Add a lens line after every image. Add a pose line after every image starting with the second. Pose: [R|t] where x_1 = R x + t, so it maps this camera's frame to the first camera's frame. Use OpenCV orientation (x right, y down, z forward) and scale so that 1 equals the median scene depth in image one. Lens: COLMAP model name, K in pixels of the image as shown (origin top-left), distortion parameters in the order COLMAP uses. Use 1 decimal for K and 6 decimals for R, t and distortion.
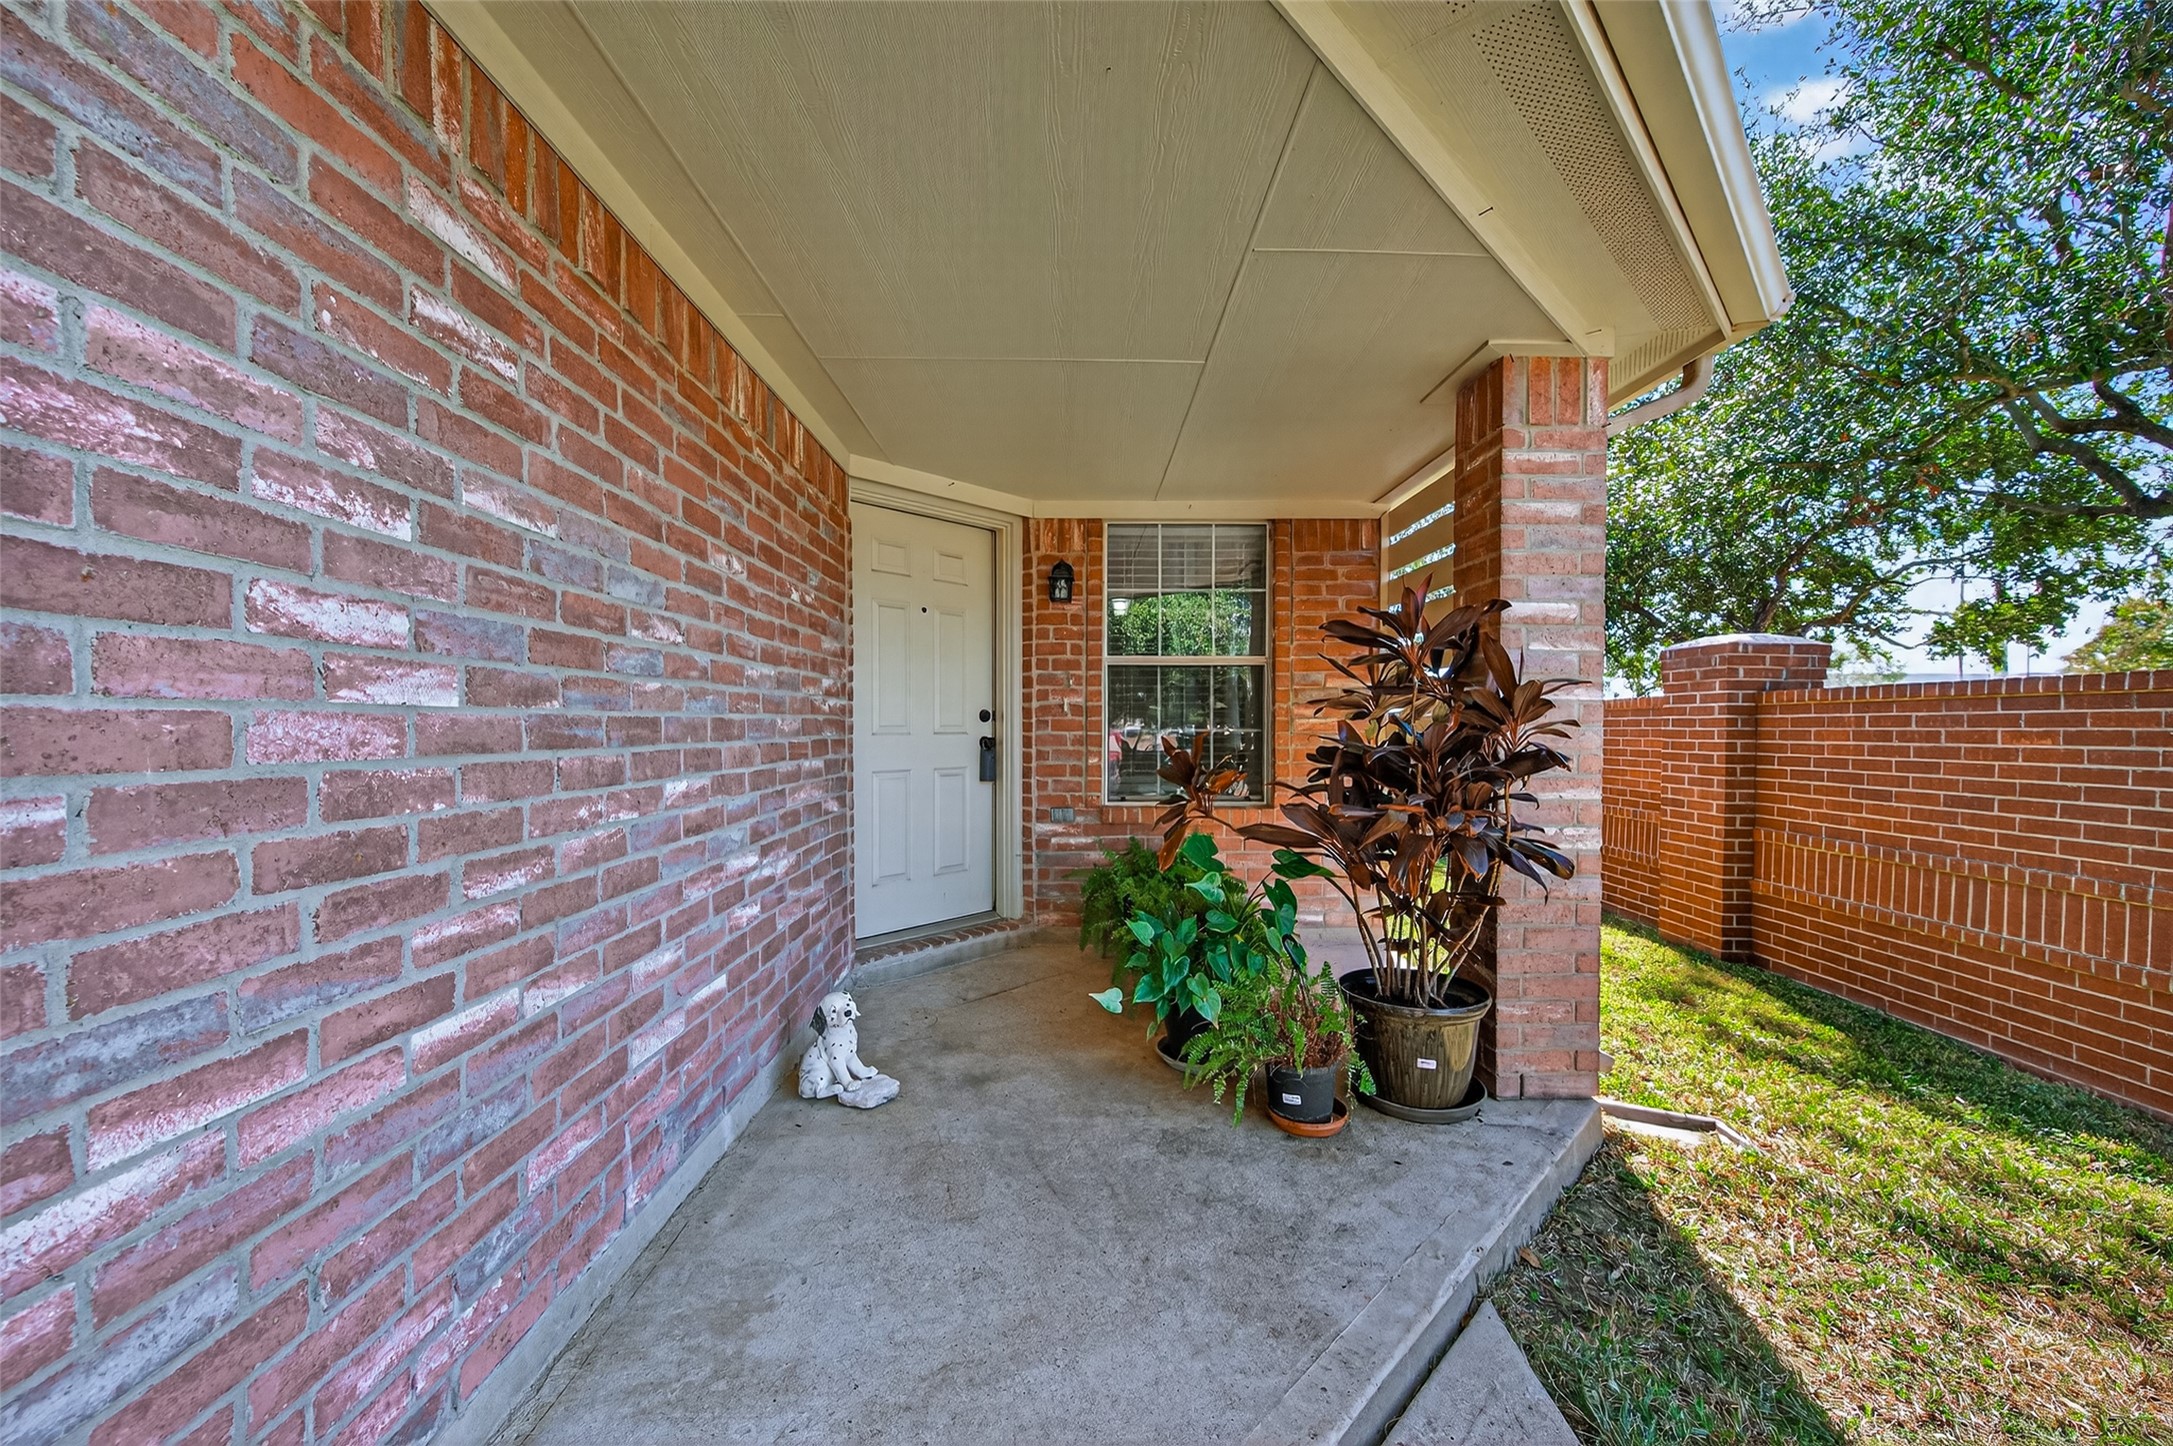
lens RADIAL K [[844.6, 0, 1084.7], [0, 844.6, 733.0], [0, 0, 1]] dist [0.005063, -0.000931]
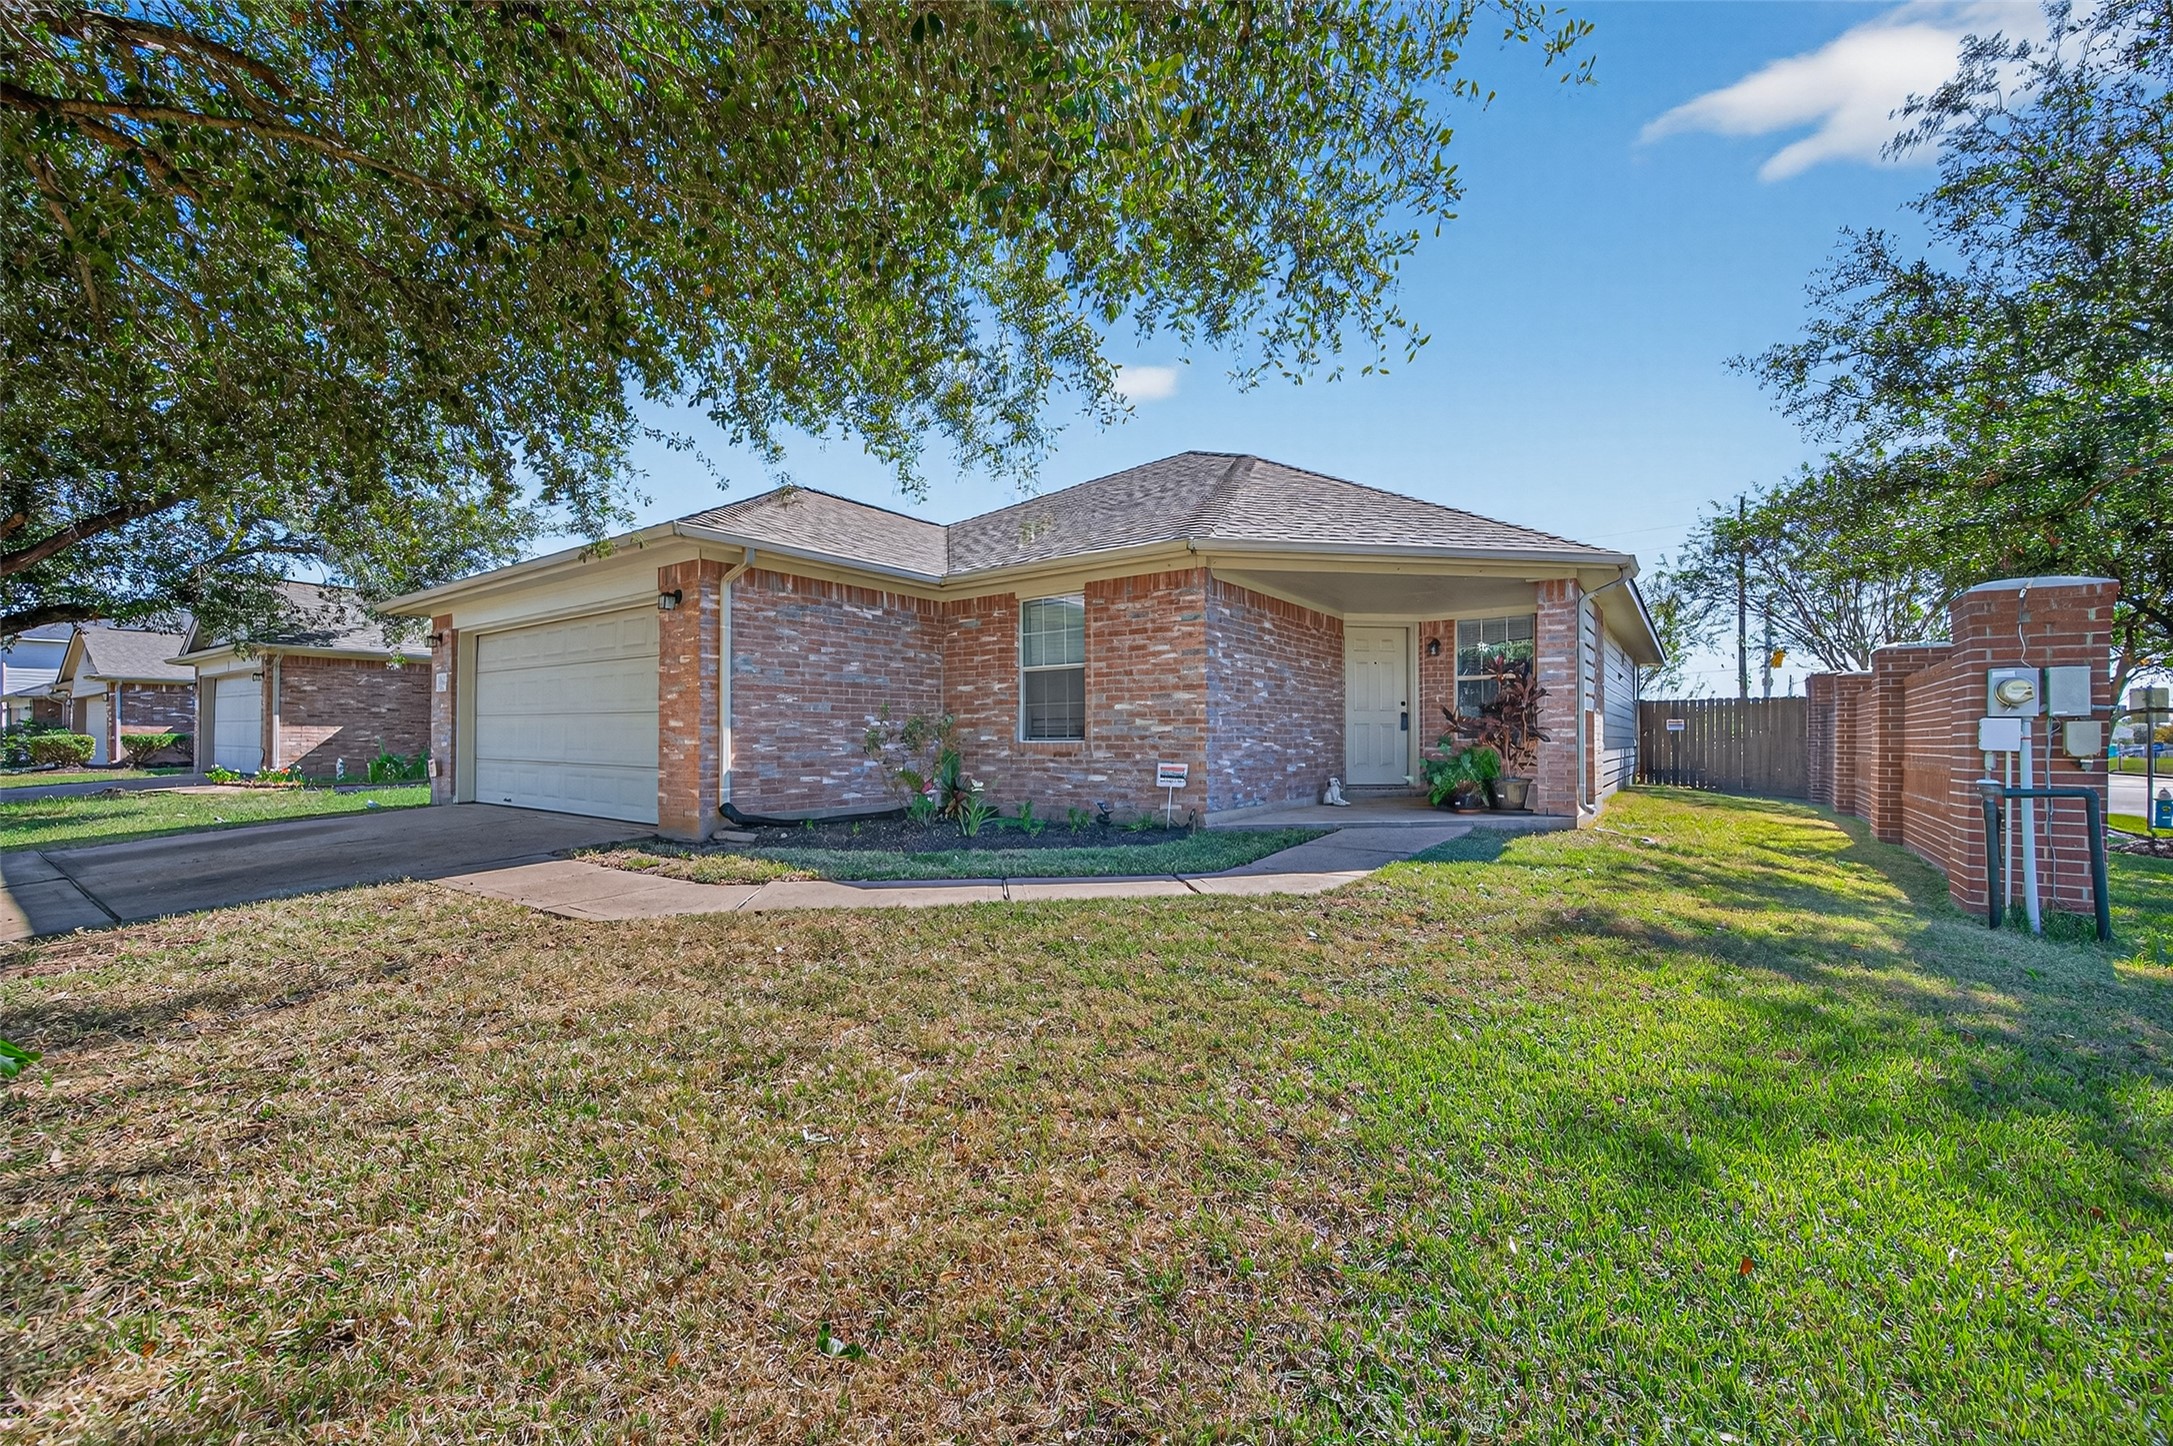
lens RADIAL K [[844.6, 0, 1085.5], [0, 844.6, 736.0], [0, 0, 1]] dist [0.005063, -0.000931]
pose [[0.802279, -0.005621, -0.596923, 0.618223], [-0.002865, 0.999908, -0.013267, 0.112106], [0.596943, 0.012354, 0.802189, -1.550063]]
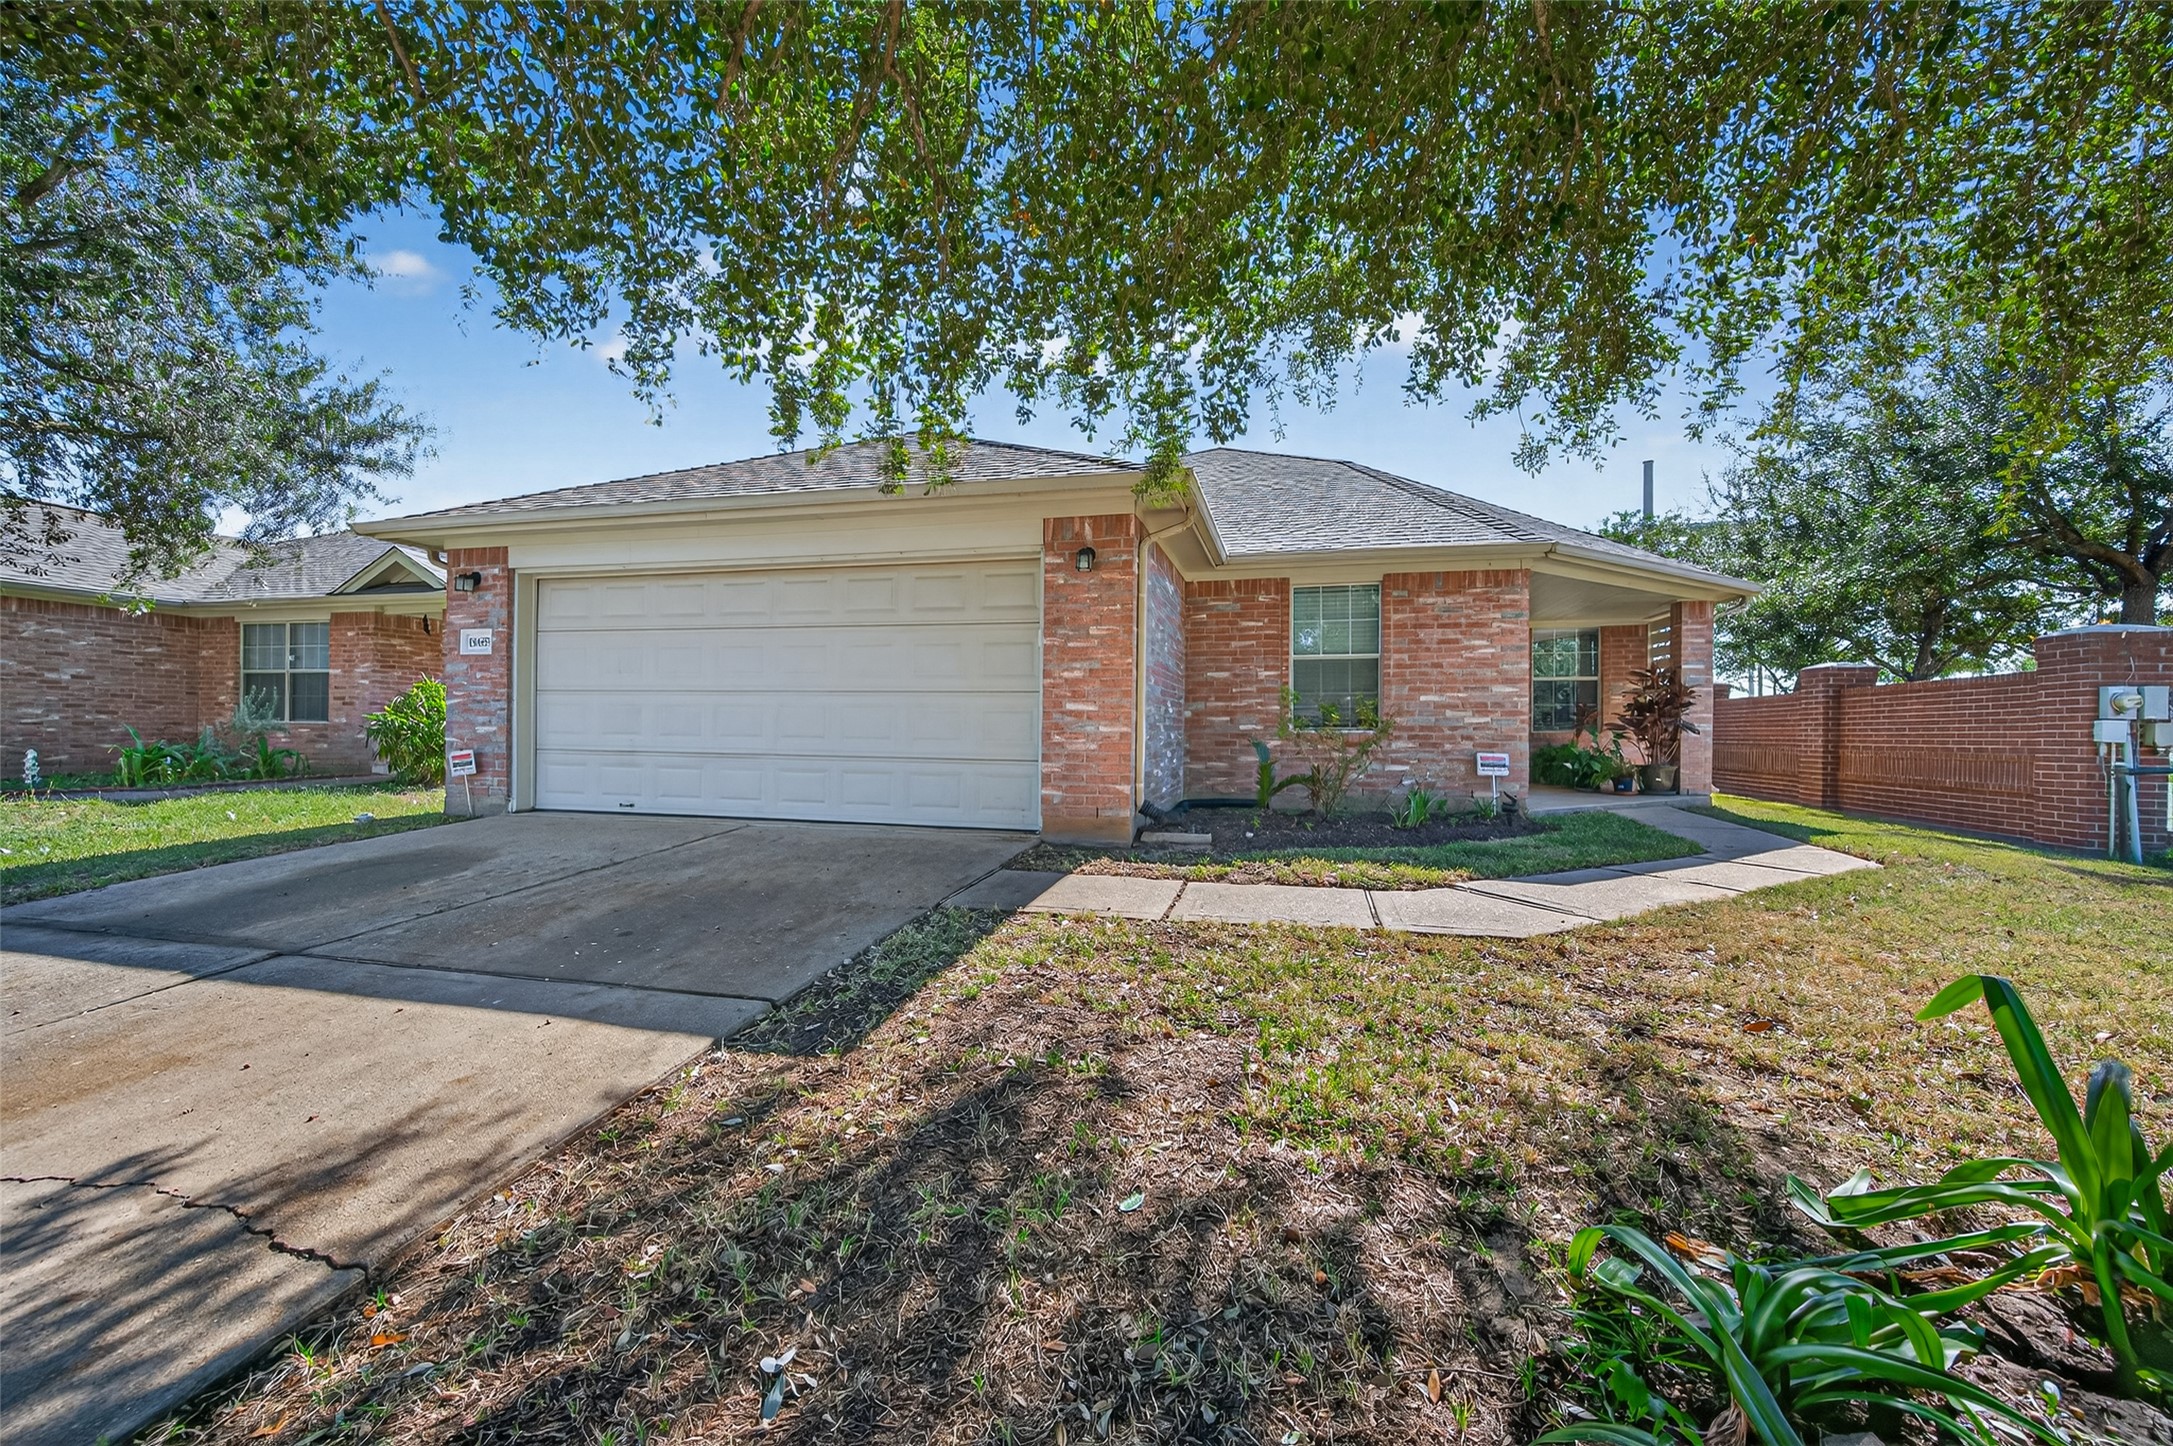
lens RADIAL K [[844.6, 0, 1088.7], [0, 844.6, 731.7], [0, 0, 1]] dist [0.005063, -0.000931]
pose [[0.966964, 0.003906, -0.254883, -0.684321], [-0.006637, 0.999929, -0.009854, 0.122986], [0.254827, 0.011220, 0.966922, -2.055868]]
